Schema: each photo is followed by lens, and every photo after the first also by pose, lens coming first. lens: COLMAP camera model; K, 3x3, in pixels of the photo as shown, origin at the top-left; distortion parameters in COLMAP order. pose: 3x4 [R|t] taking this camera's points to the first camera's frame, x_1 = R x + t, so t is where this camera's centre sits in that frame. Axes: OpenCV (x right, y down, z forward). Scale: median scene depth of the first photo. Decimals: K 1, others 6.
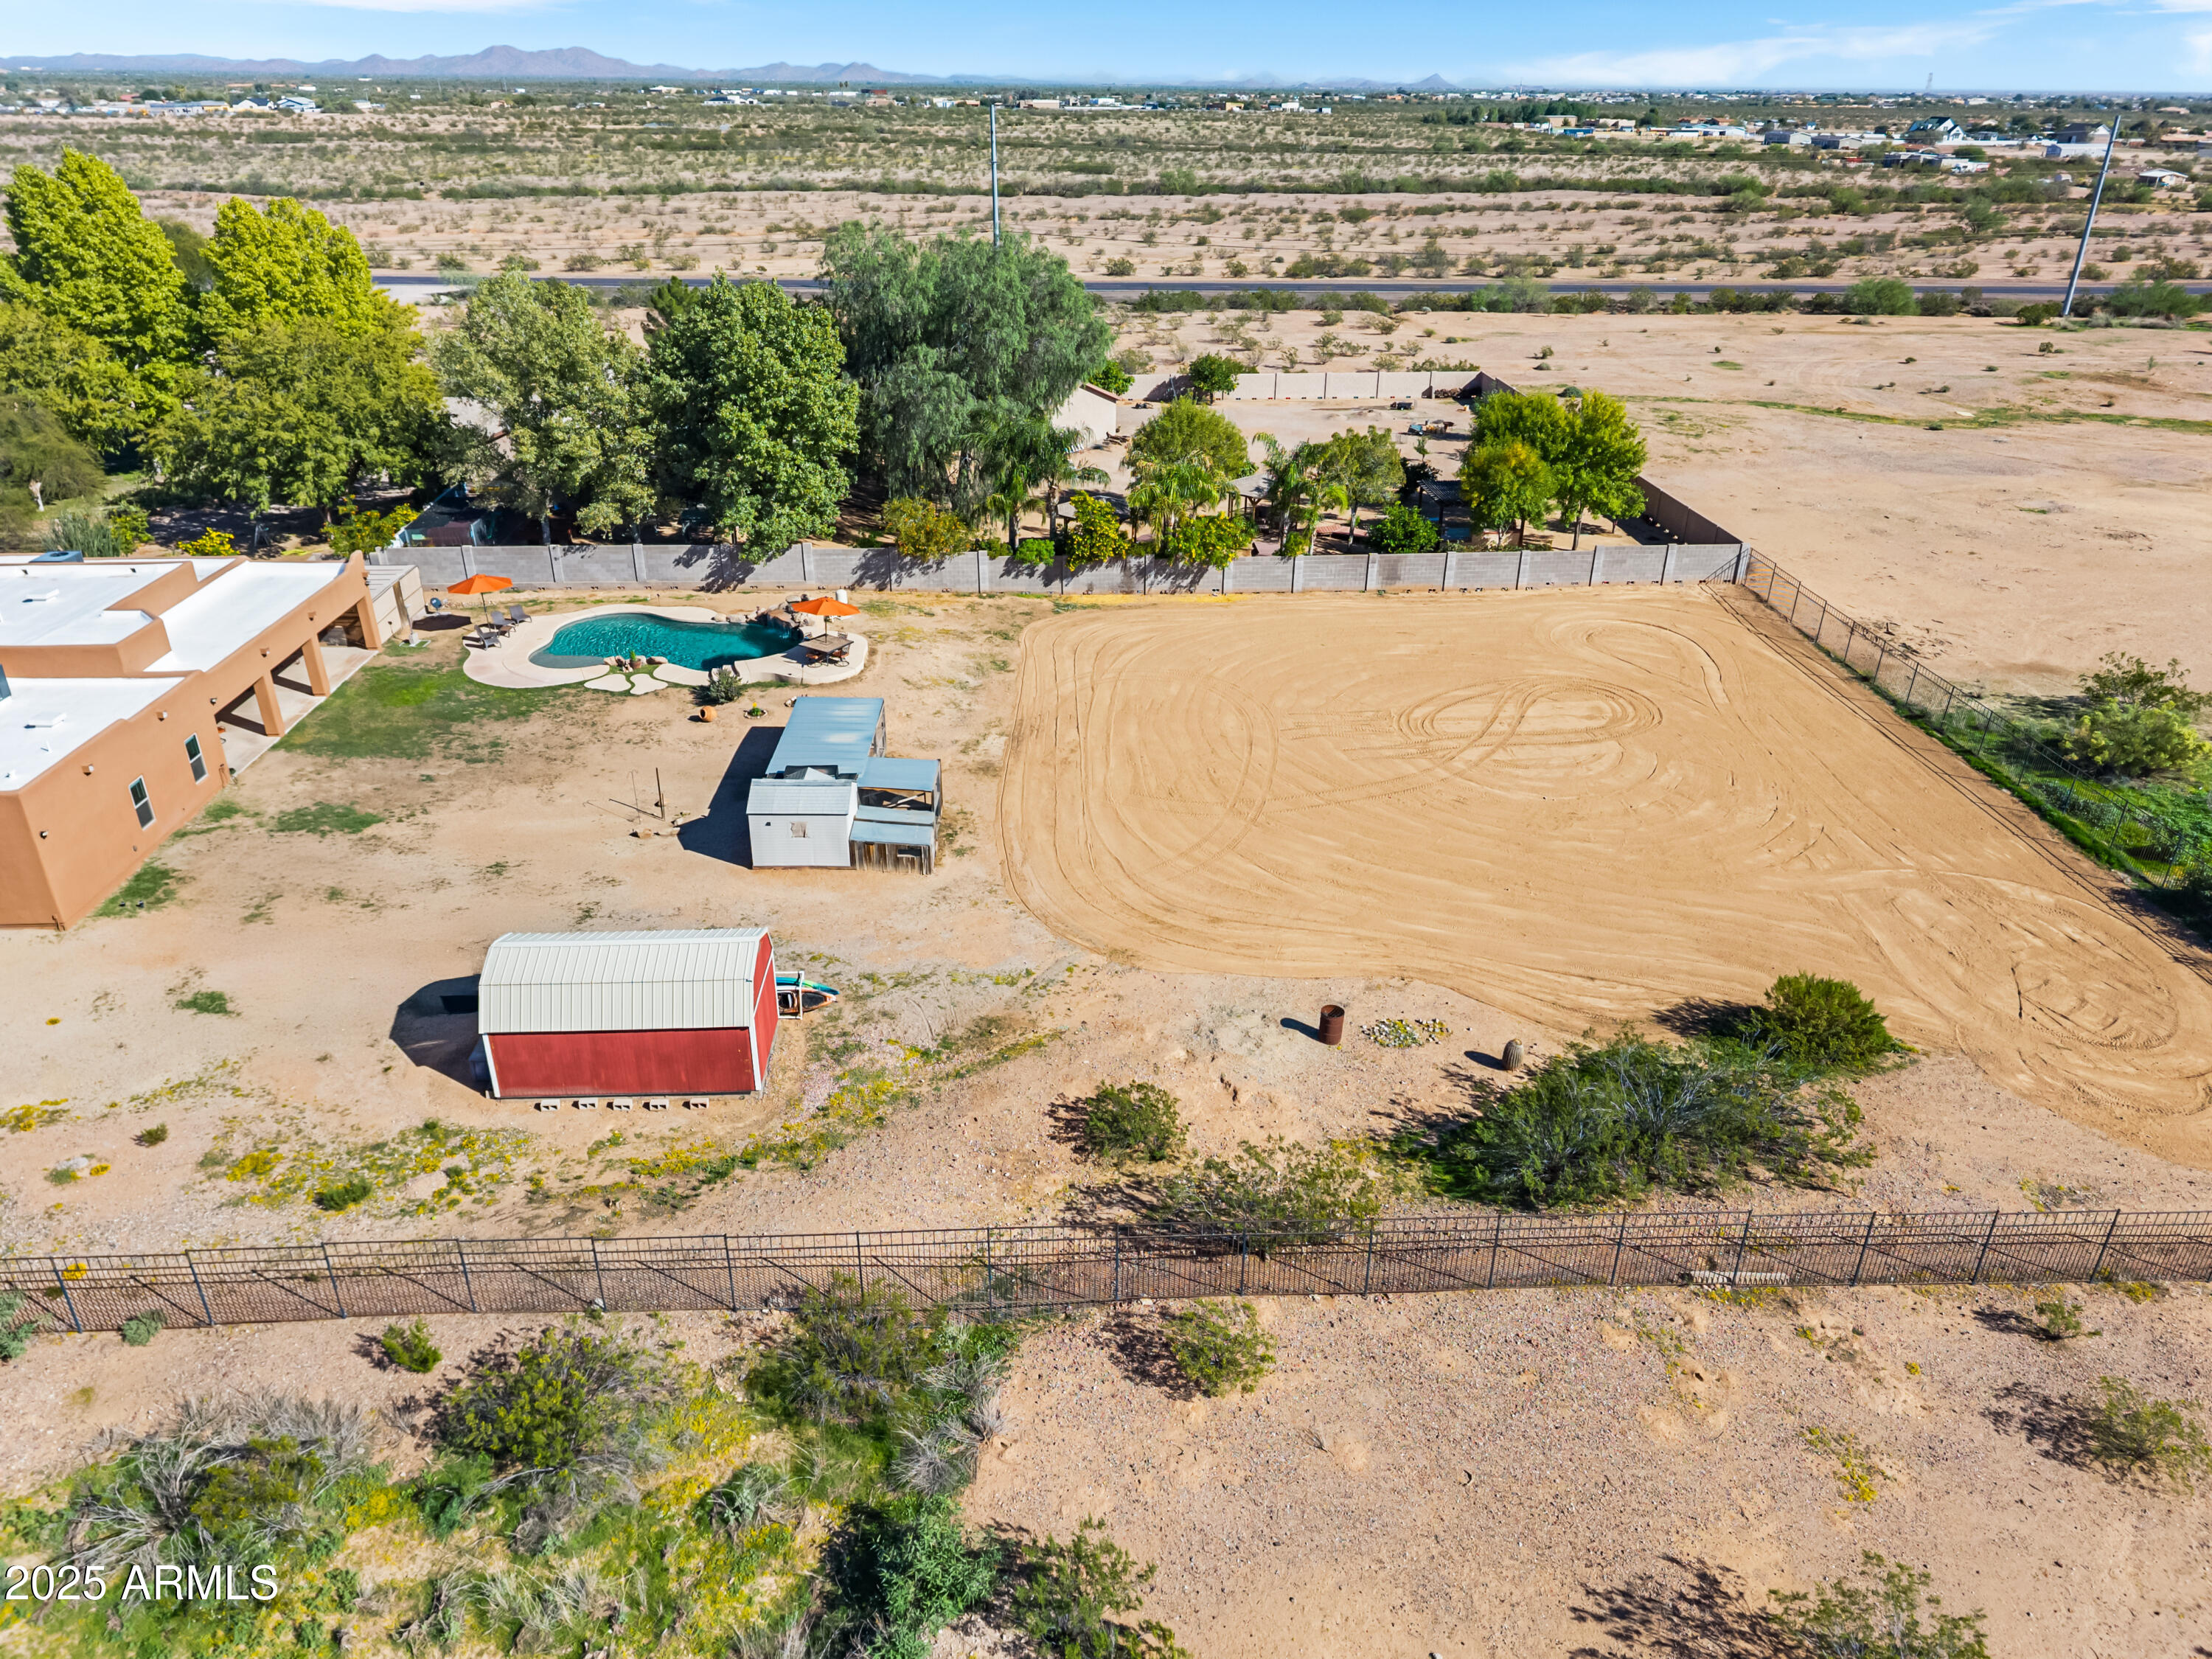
lens RADIAL K [[1531.0, 0, 1131.8], [0, 1531.0, 828.9], [0, 0, 1]] dist [0.071430, -0.085921]
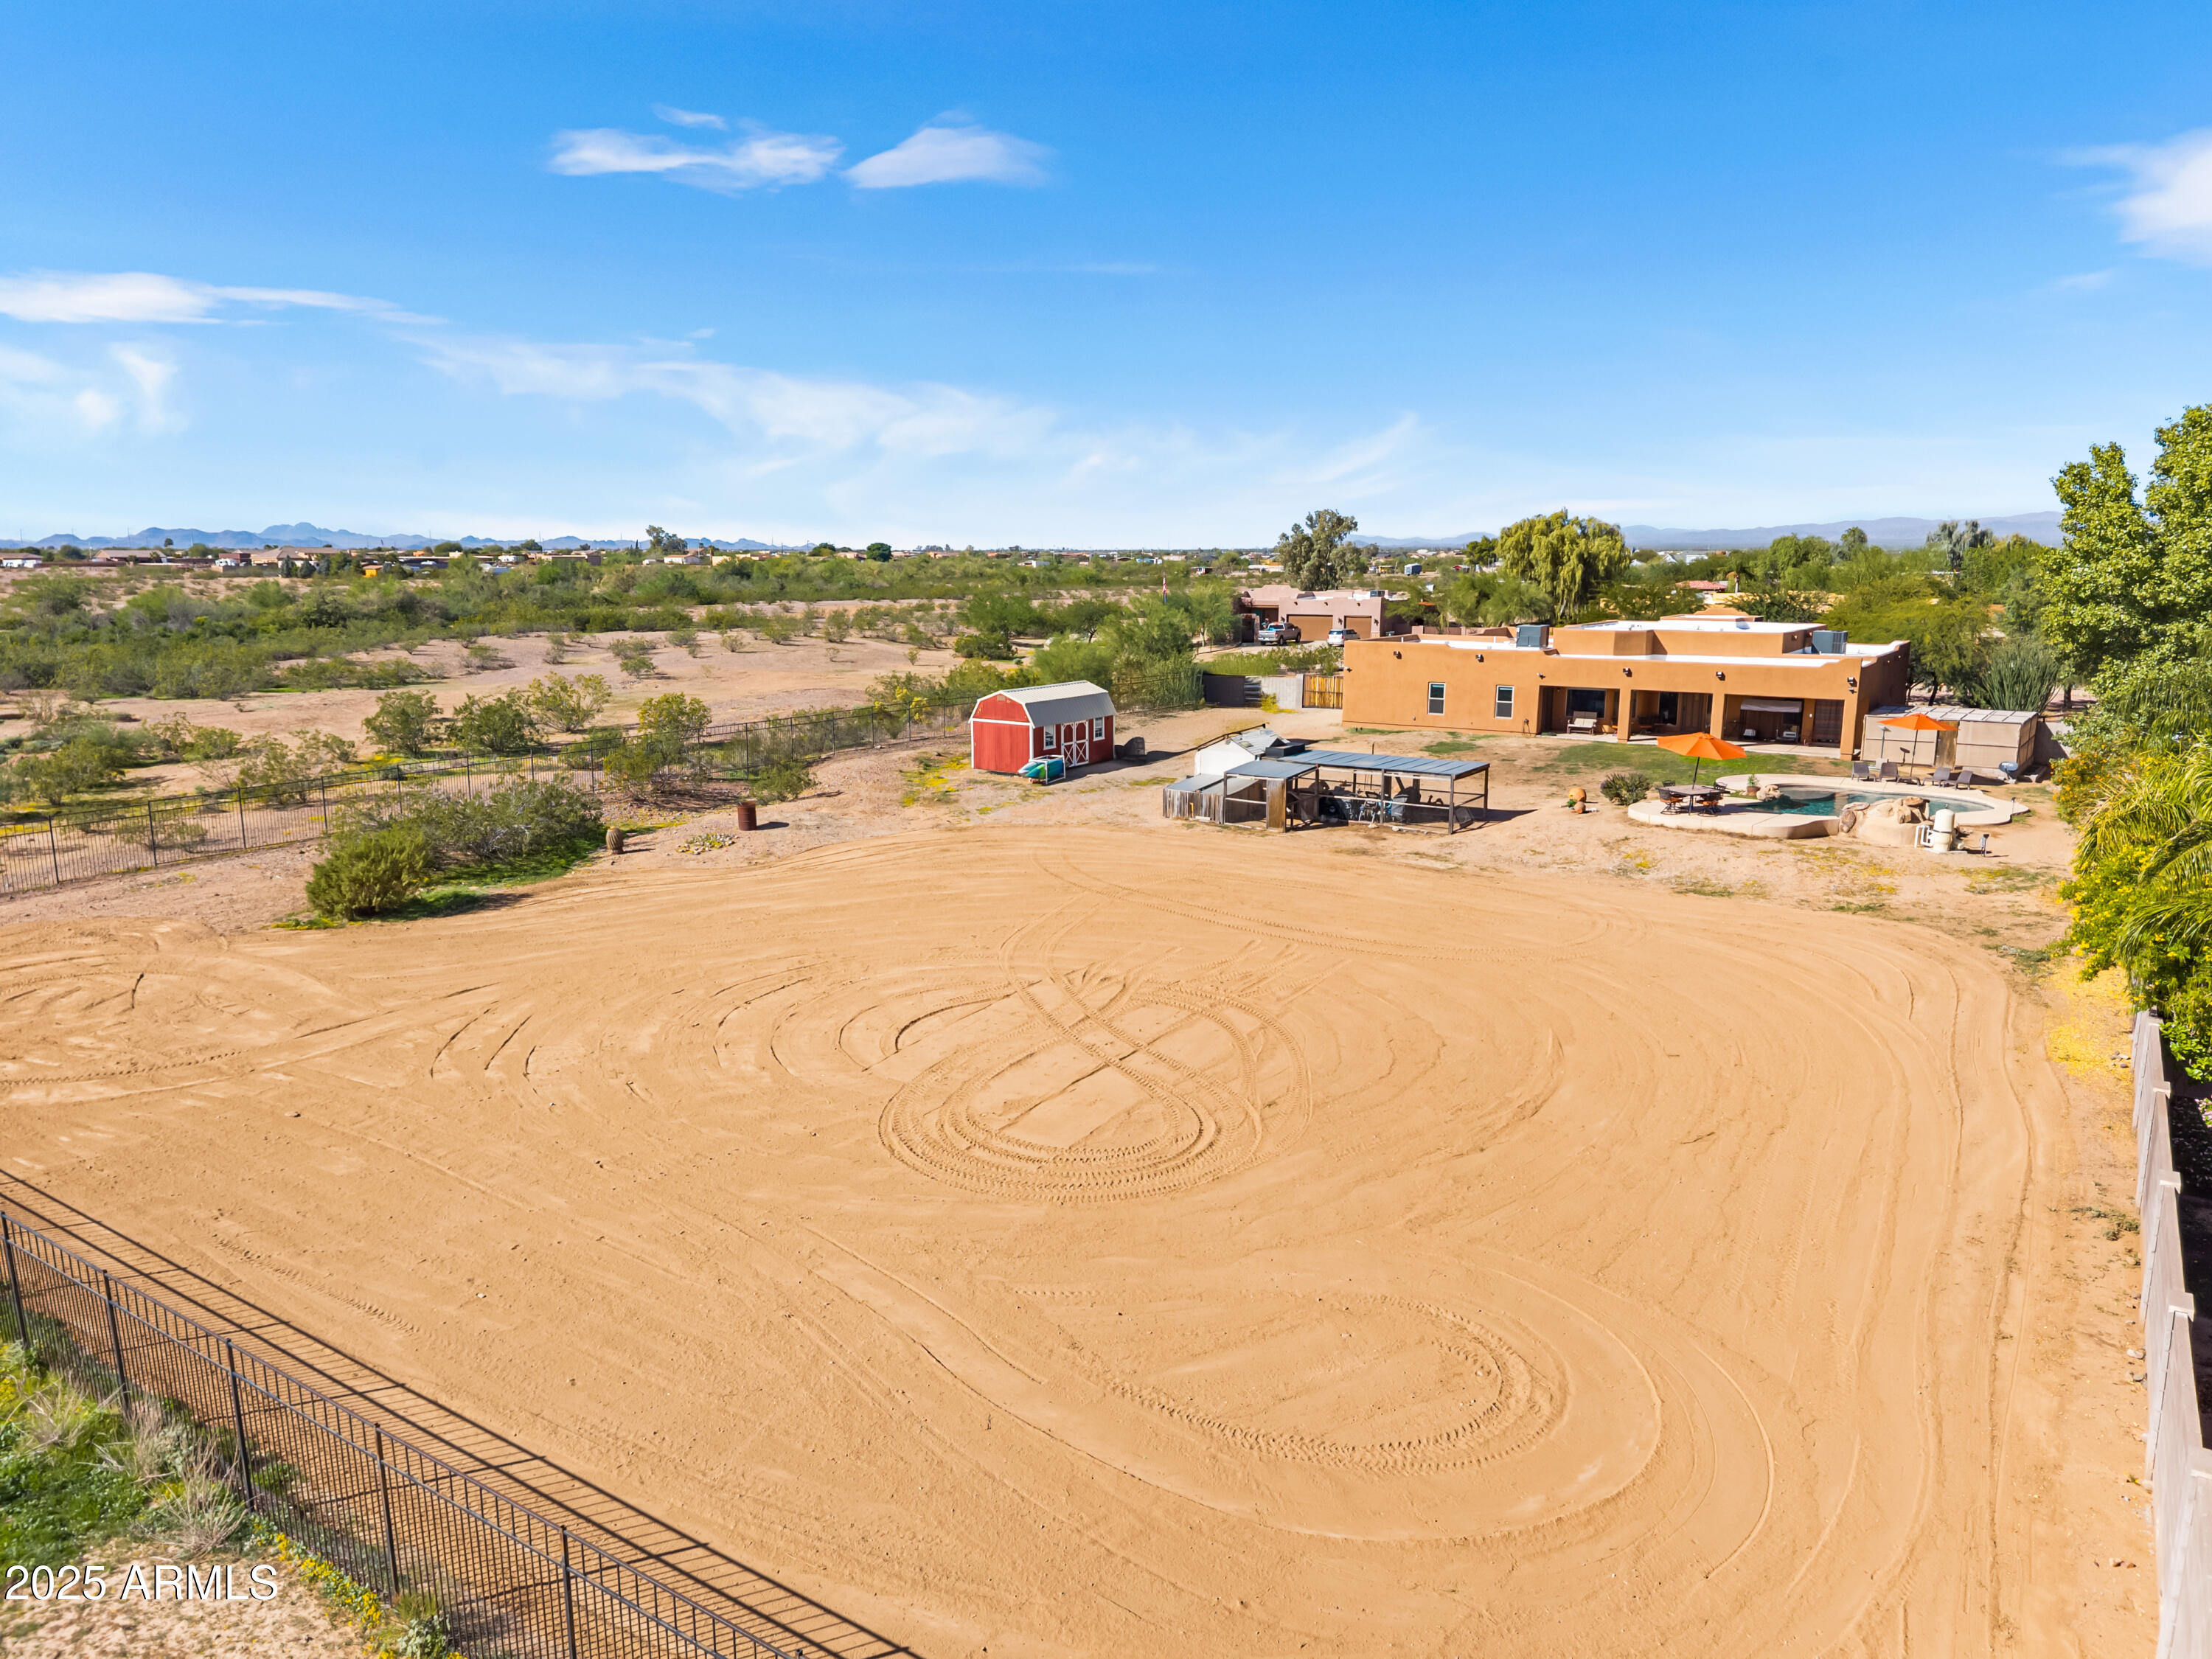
lens RADIAL K [[1444.3, 0, 1065.2], [0, 1444.3, 834.8], [0, 0, 1]] dist [0.012161, -0.002230]
pose [[-0.622477, 0.133649, -0.771142, 0.670936], [-0.353183, 0.831309, 0.429171, -0.356582], [0.698415, 0.539503, -0.470268, 1.314349]]
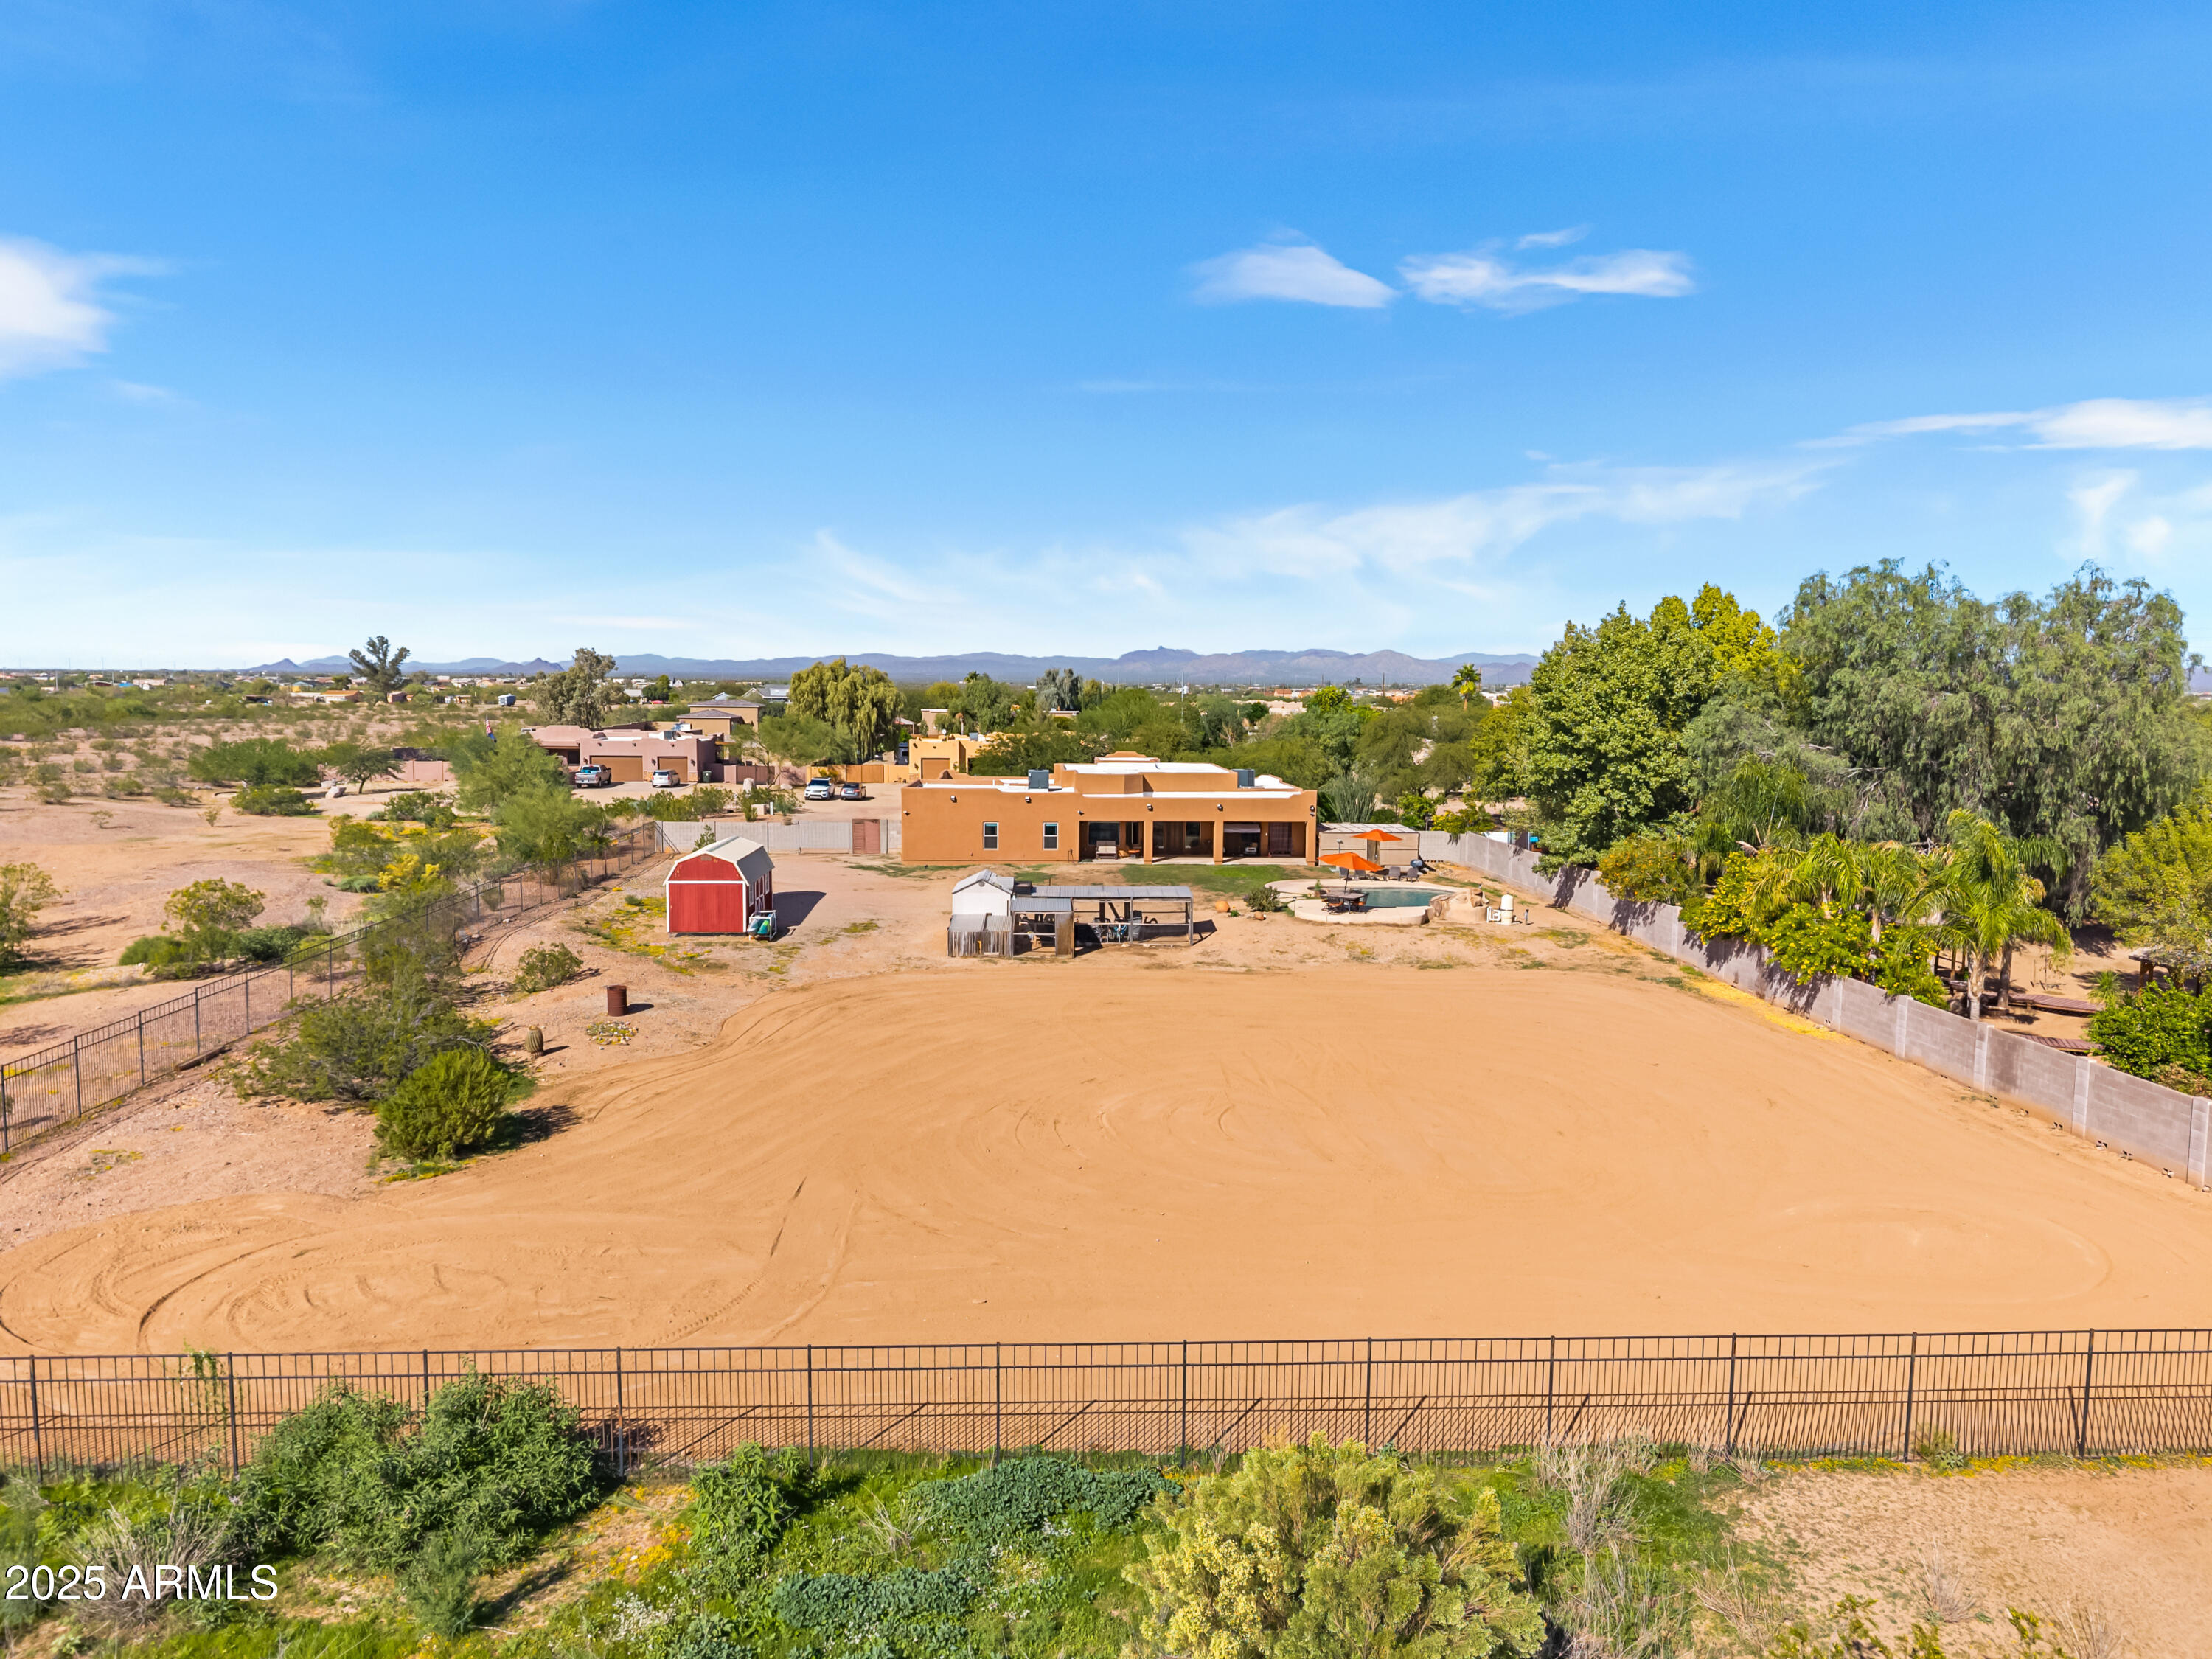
lens RADIAL K [[1444.3, 0, 1065.2], [0, 1444.3, 834.8], [0, 0, 1]] dist [0.012161, -0.002230]
pose [[-0.045367, 0.084496, -0.995390, 0.936254], [-0.449786, 0.887975, 0.095878, -0.193568], [0.891983, 0.452062, -0.002280, 0.932748]]
